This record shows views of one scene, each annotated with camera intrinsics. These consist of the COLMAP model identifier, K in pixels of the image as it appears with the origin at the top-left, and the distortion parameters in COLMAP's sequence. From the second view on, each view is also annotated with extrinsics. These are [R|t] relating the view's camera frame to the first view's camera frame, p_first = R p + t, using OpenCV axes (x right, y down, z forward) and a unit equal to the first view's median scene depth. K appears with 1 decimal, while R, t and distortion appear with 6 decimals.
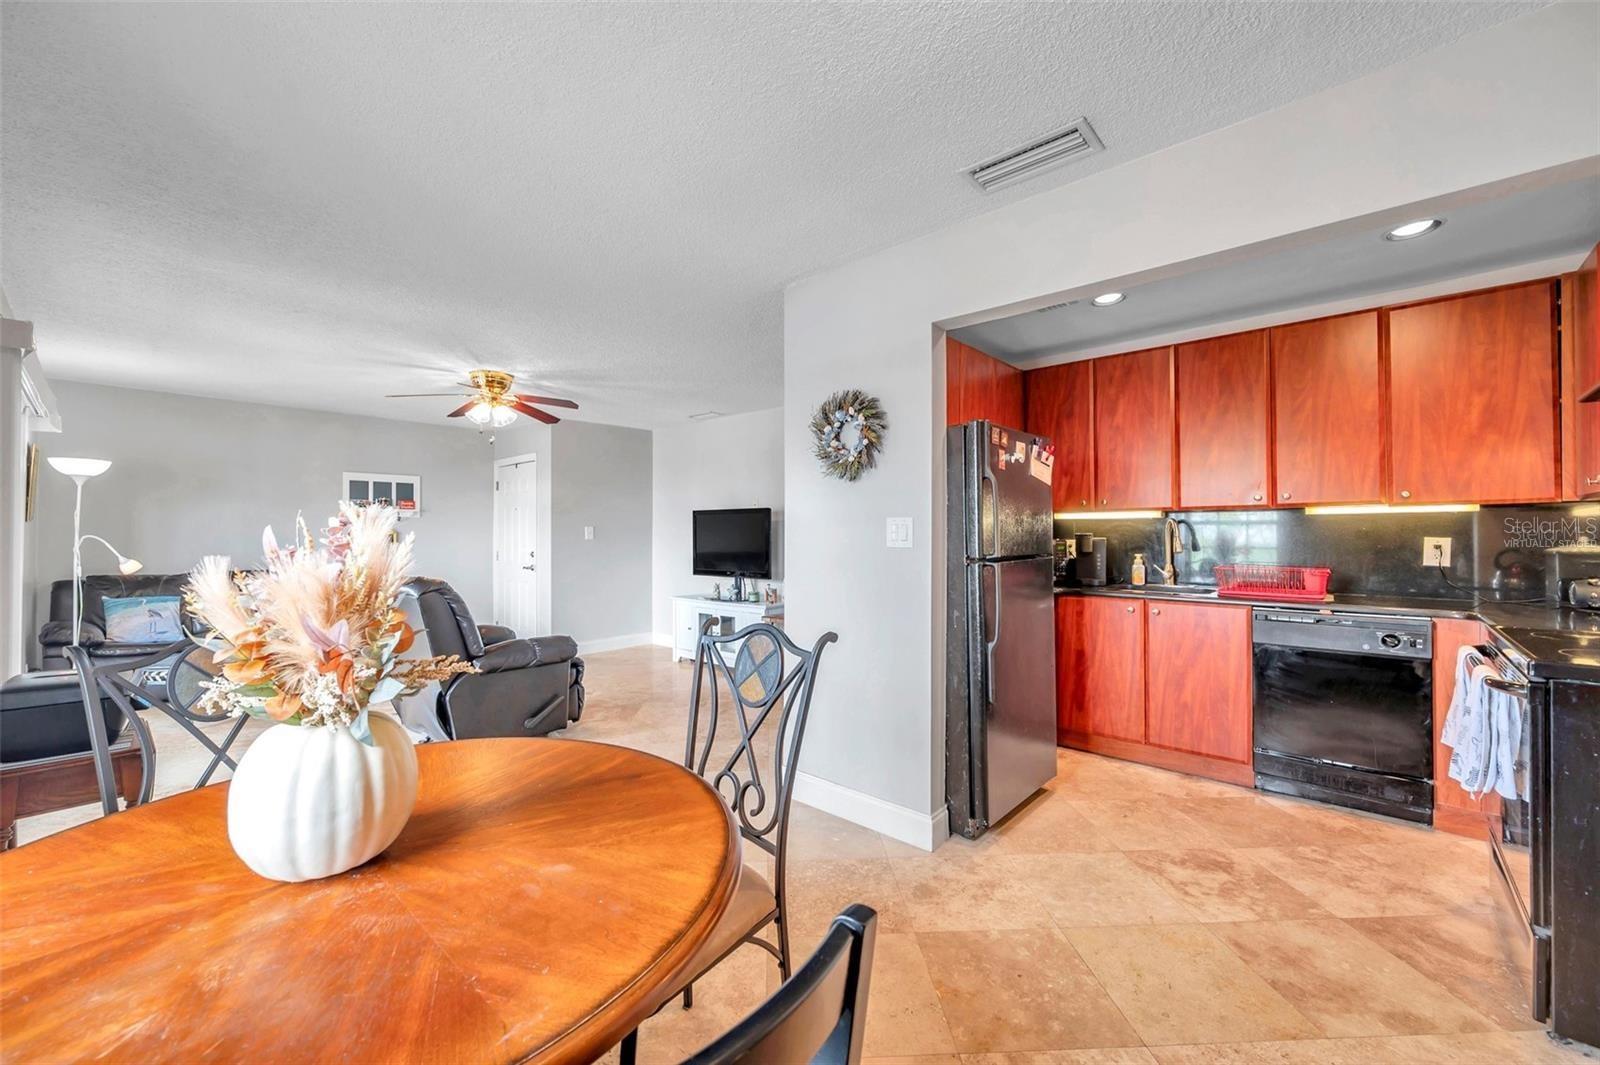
lens RADIAL K [[632.7, 0, 800.0], [0, 632.7, 532.5], [0, 0, 1]] dist [-0.000460, -0.000089]
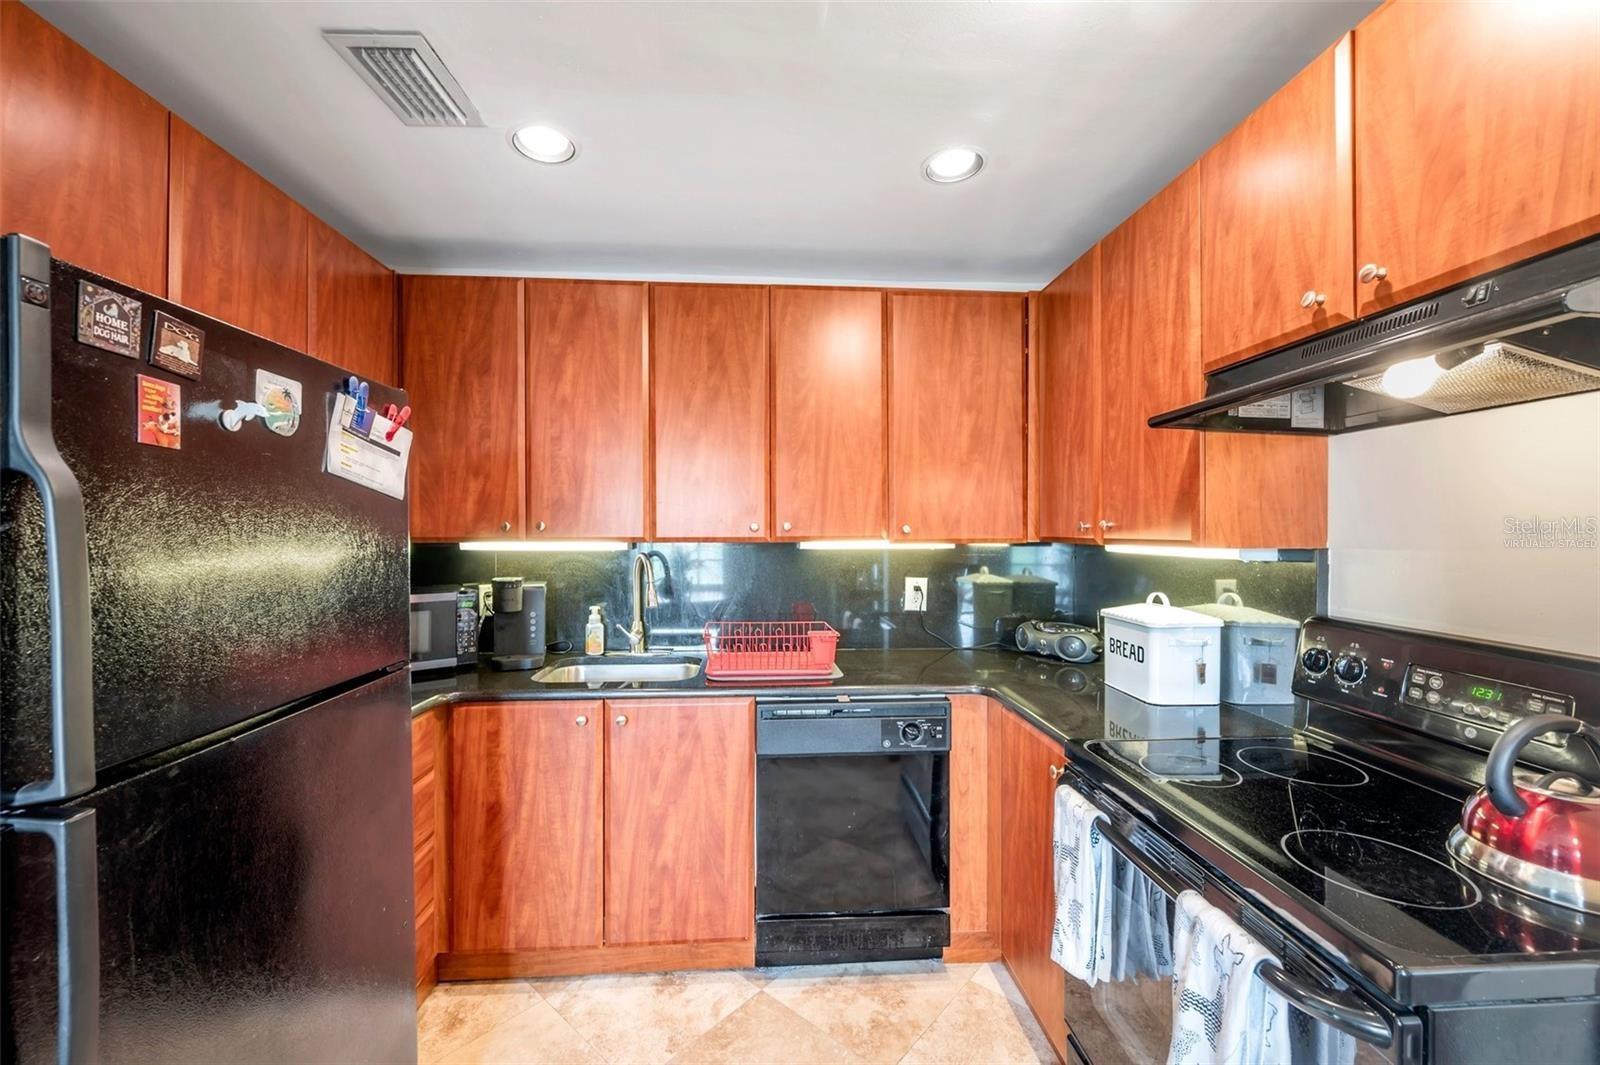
lens RADIAL K [[660.1, 0, 800.0], [0, 660.1, 532.5], [0, 0, 1]] dist [0.002757, 0.000088]
pose [[0.702318, 0.004439, 0.711850, 0.234159], [-0.005568, 0.999984, -0.000743, -0.046969], [-0.711842, -0.003442, 0.702331, 0.438040]]
